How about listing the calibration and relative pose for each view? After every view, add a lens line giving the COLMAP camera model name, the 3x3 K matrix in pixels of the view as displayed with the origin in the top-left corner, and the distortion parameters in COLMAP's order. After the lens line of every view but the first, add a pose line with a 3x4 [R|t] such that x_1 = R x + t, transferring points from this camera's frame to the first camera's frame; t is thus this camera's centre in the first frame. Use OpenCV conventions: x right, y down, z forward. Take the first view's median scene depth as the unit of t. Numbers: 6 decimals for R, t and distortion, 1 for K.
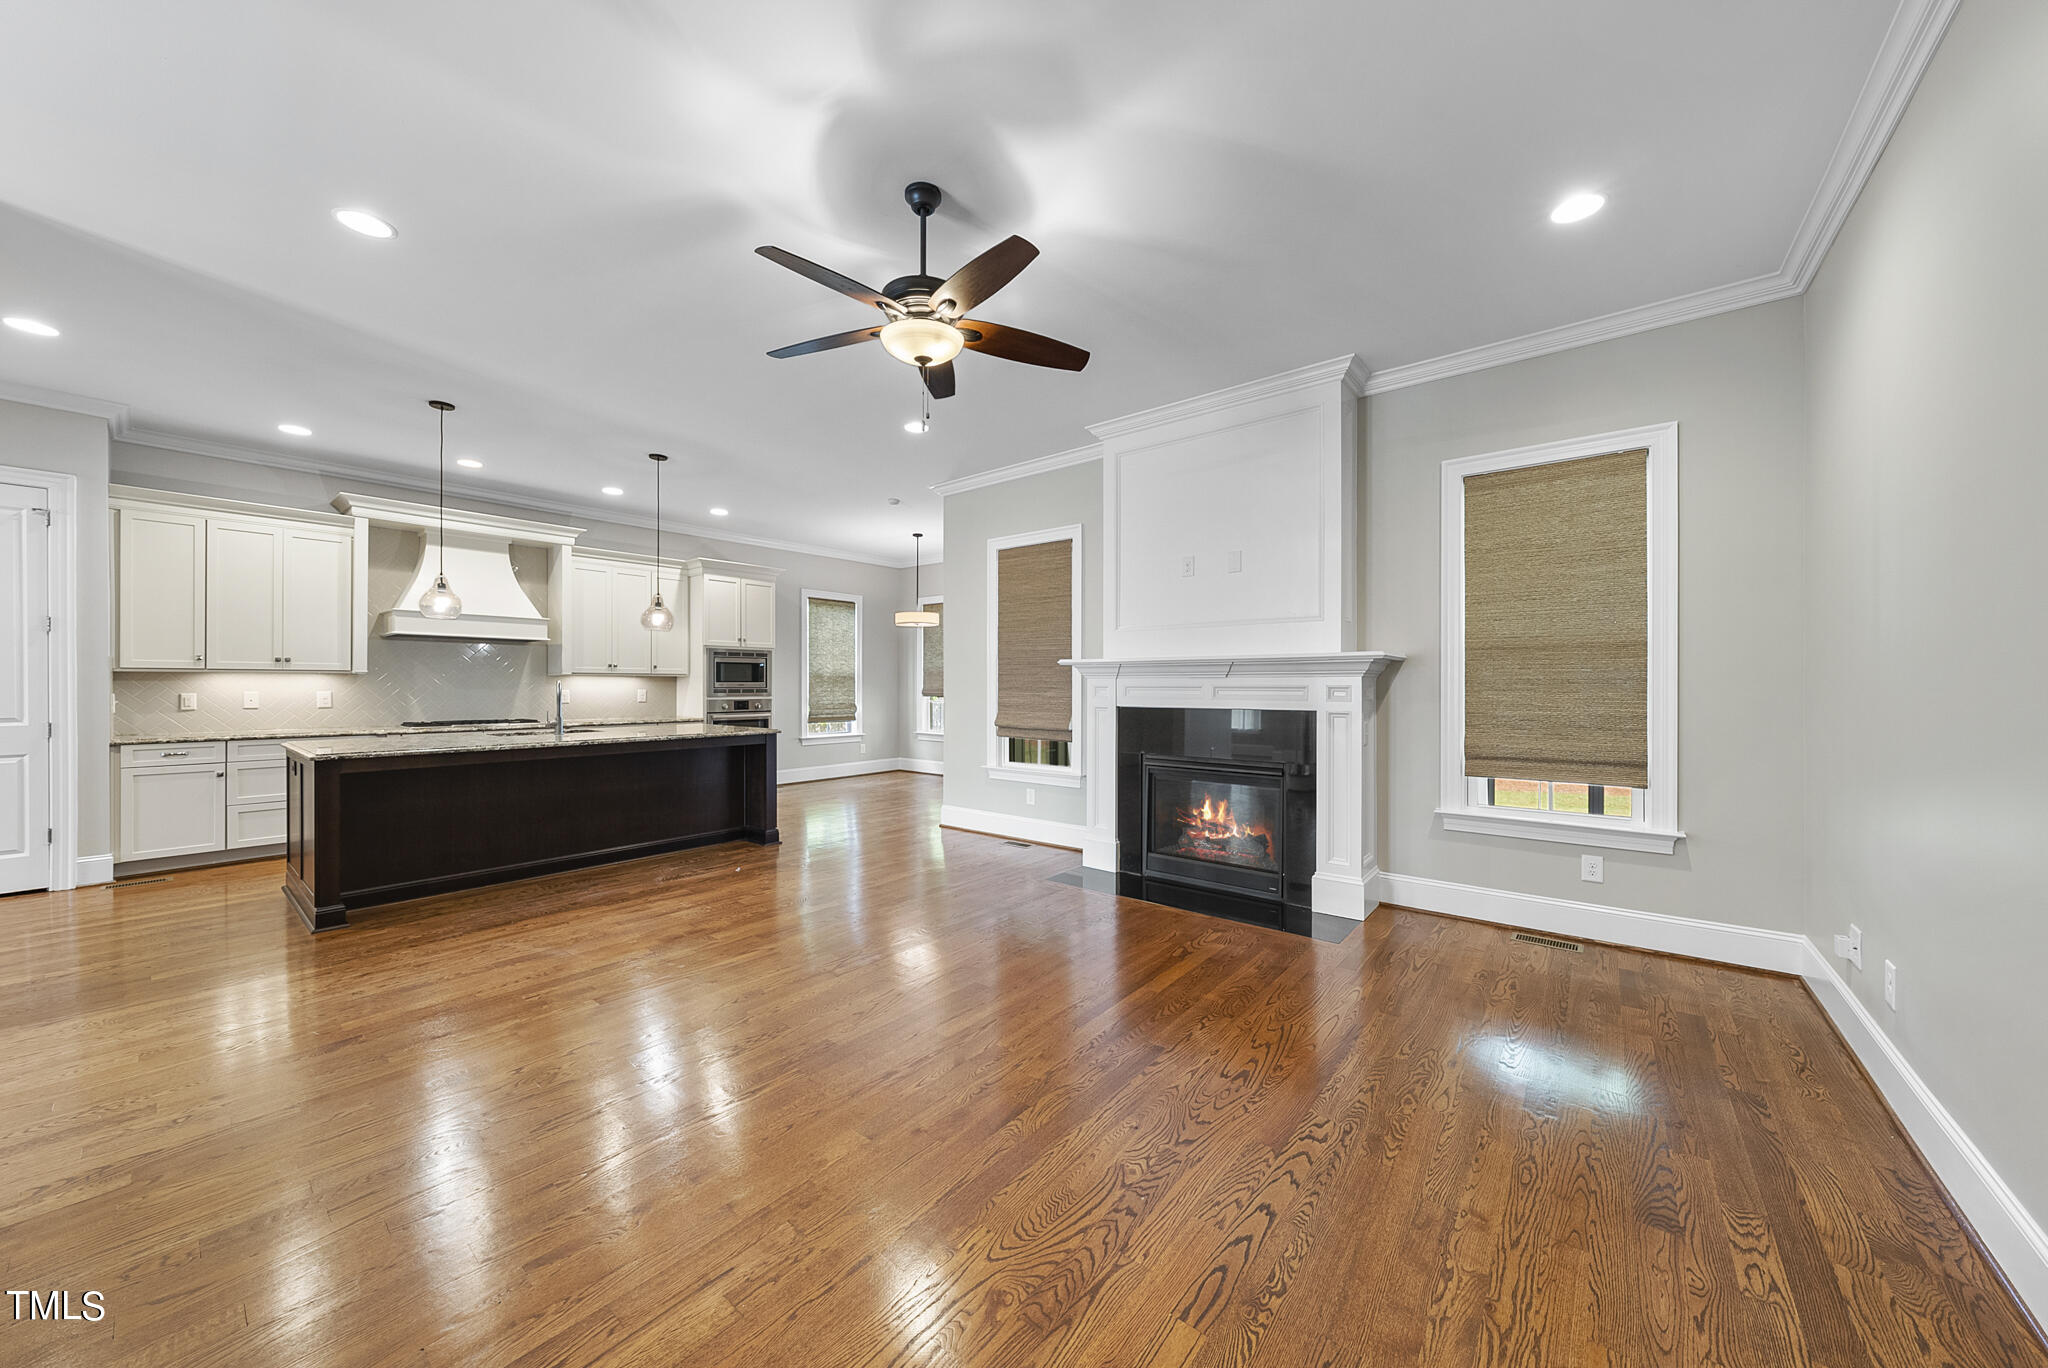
lens RADIAL K [[707.9, 0, 1032.1], [0, 707.9, 686.4], [0, 0, 1]] dist [-0.003592, 0.000612]
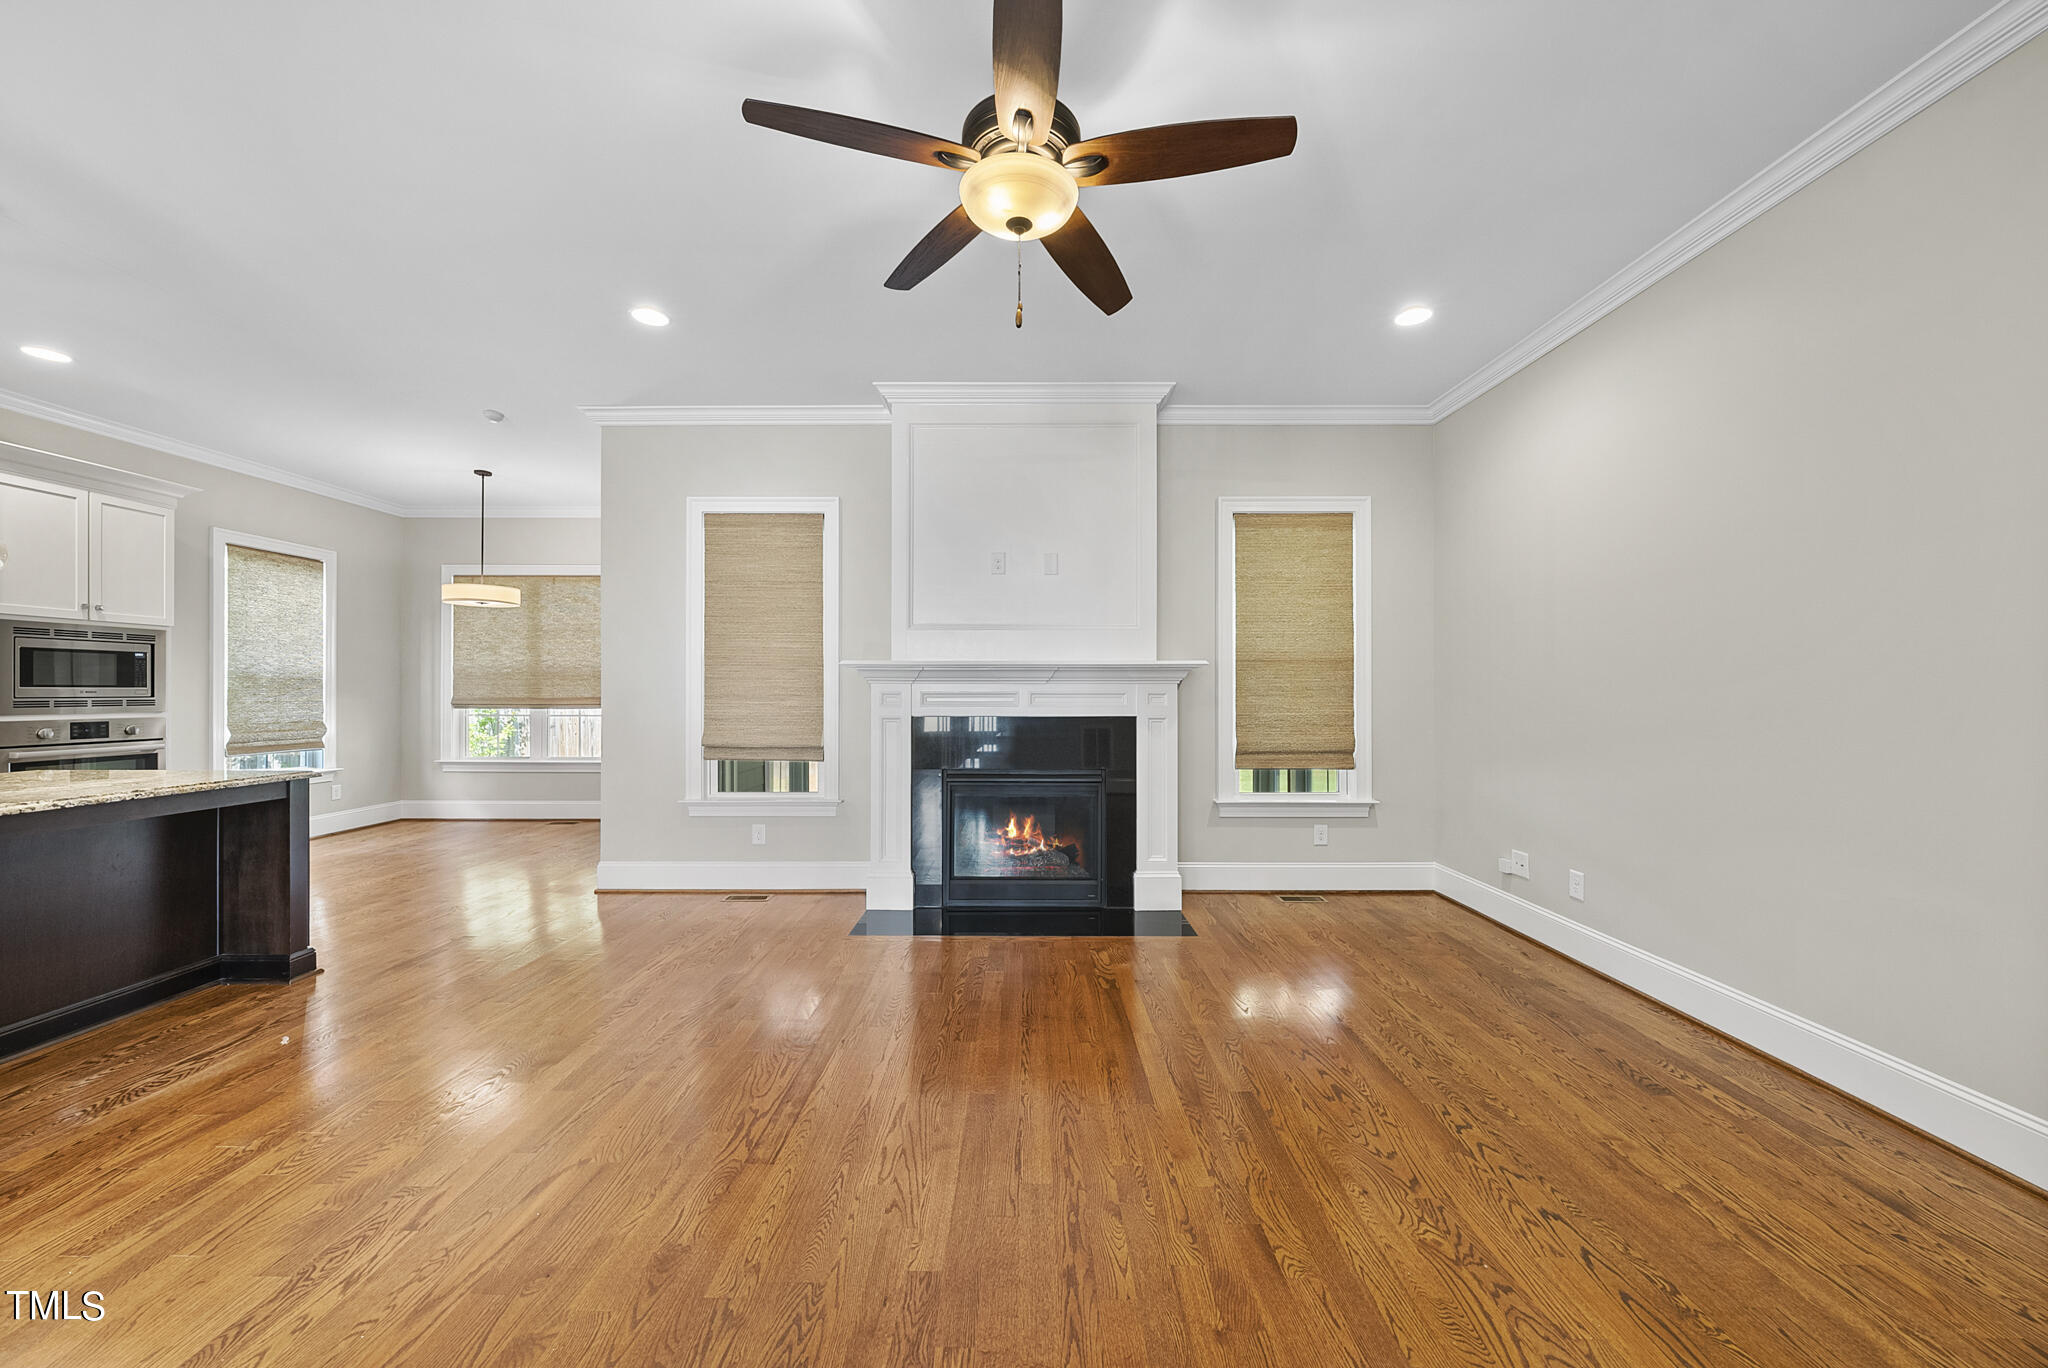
lens RADIAL K [[707.9, 0, 1023.6], [0, 707.9, 692.1], [0, 0, 1]] dist [-0.003592, 0.000612]
pose [[0.781601, -0.001788, 0.623776, -0.306683], [0.001781, 0.999998, 0.000635, -0.001748], [-0.623776, 0.000614, 0.781603, 0.237864]]
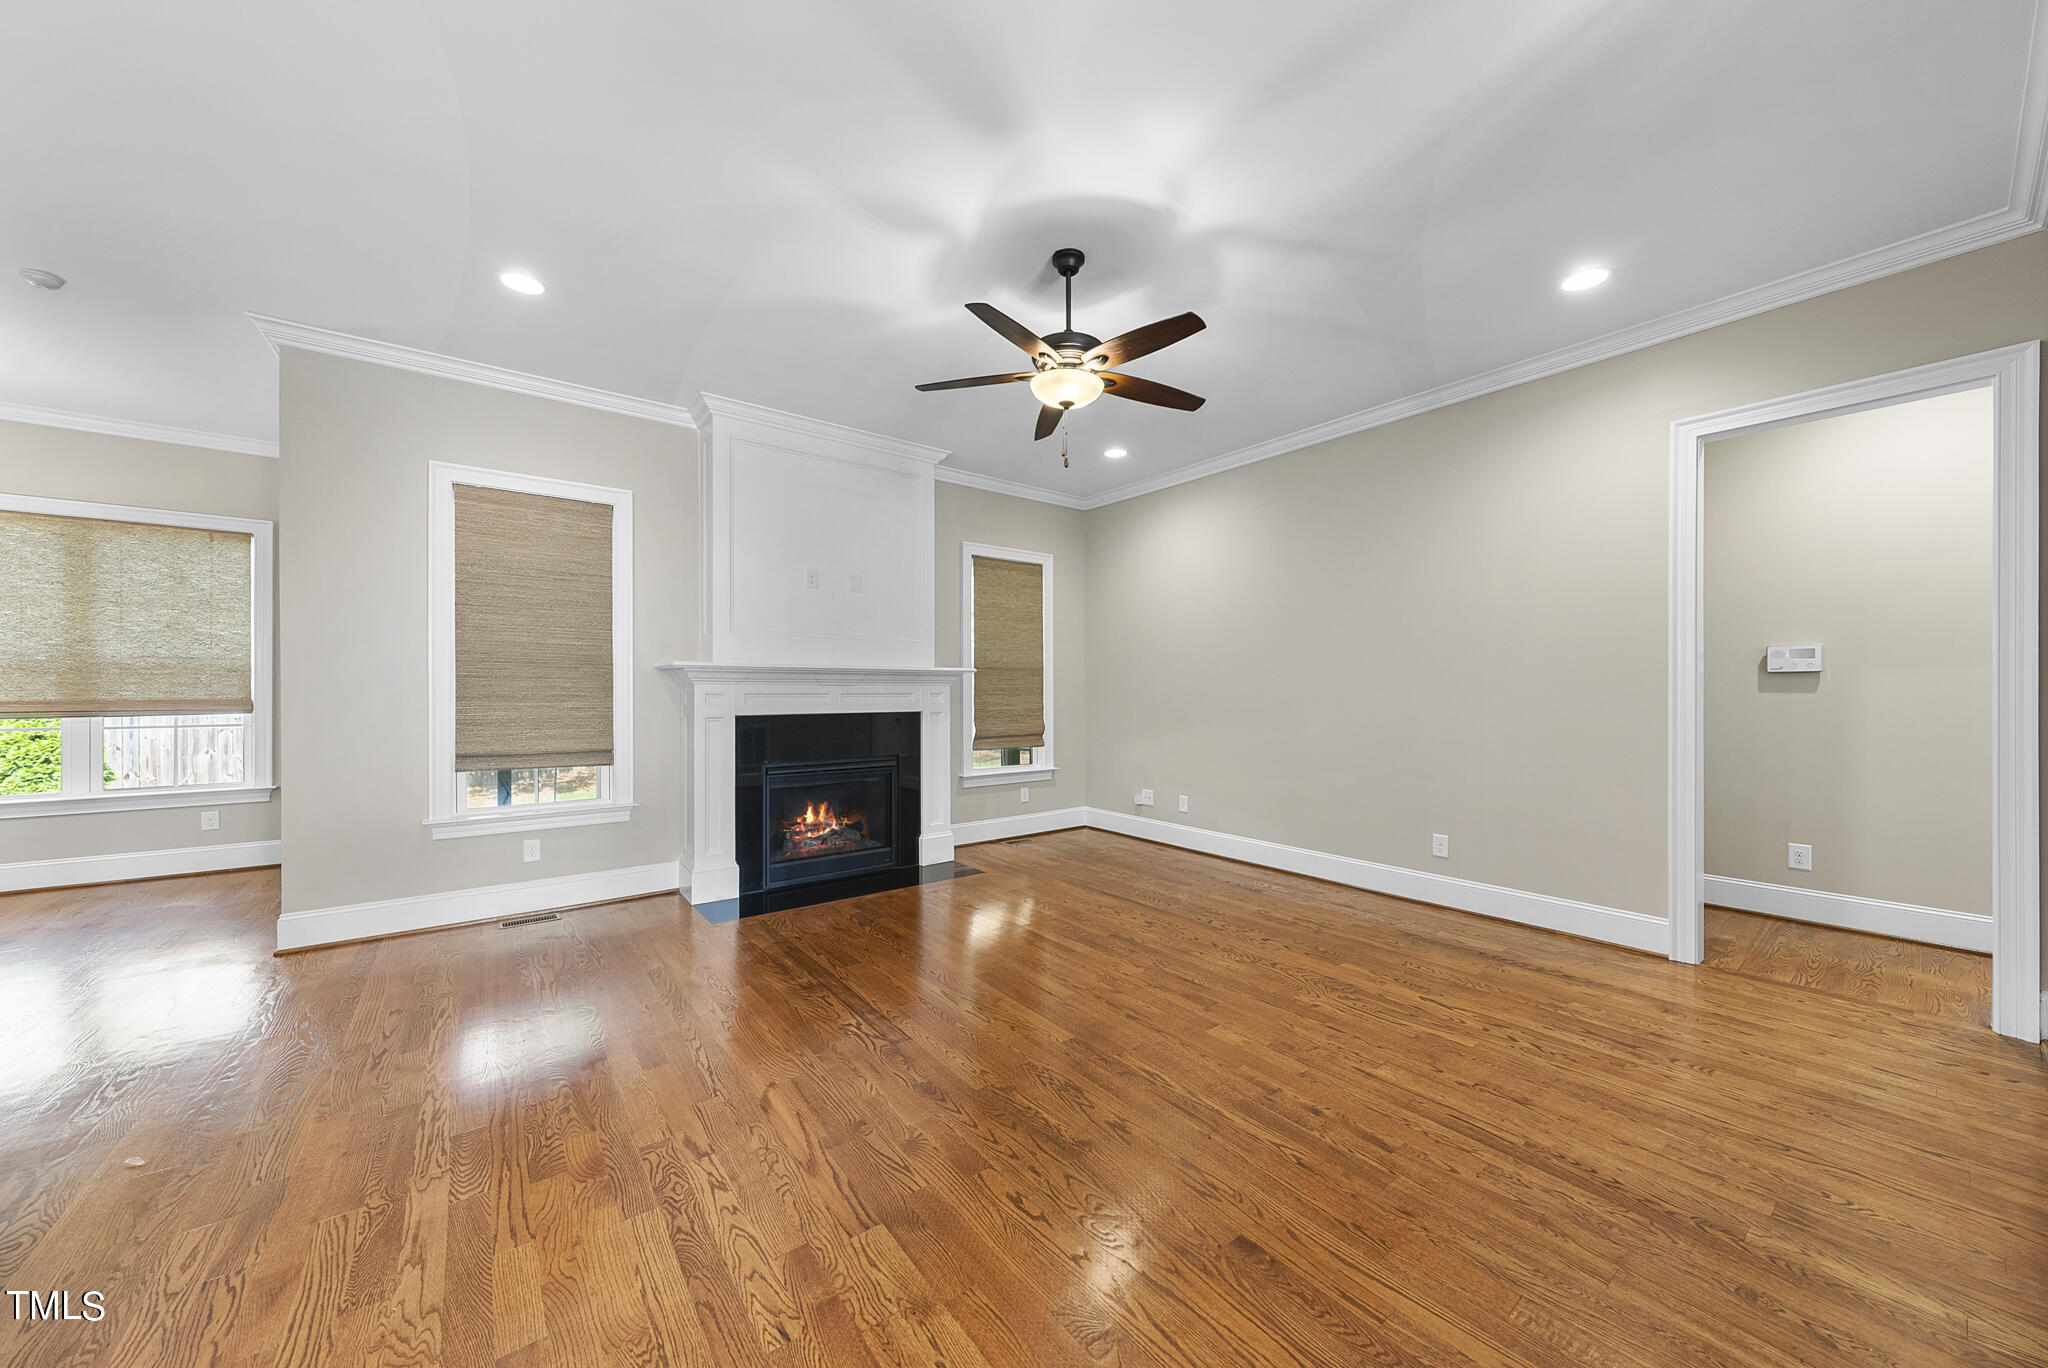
lens RADIAL K [[707.9, 0, 1018.2], [0, 707.9, 692.2], [0, 0, 1]] dist [-0.003592, 0.000612]
pose [[0.239364, -0.002195, 0.970927, -0.665612], [0.003077, 0.999994, 0.001502, -0.001653], [-0.970925, 0.002629, 0.239369, 0.422668]]
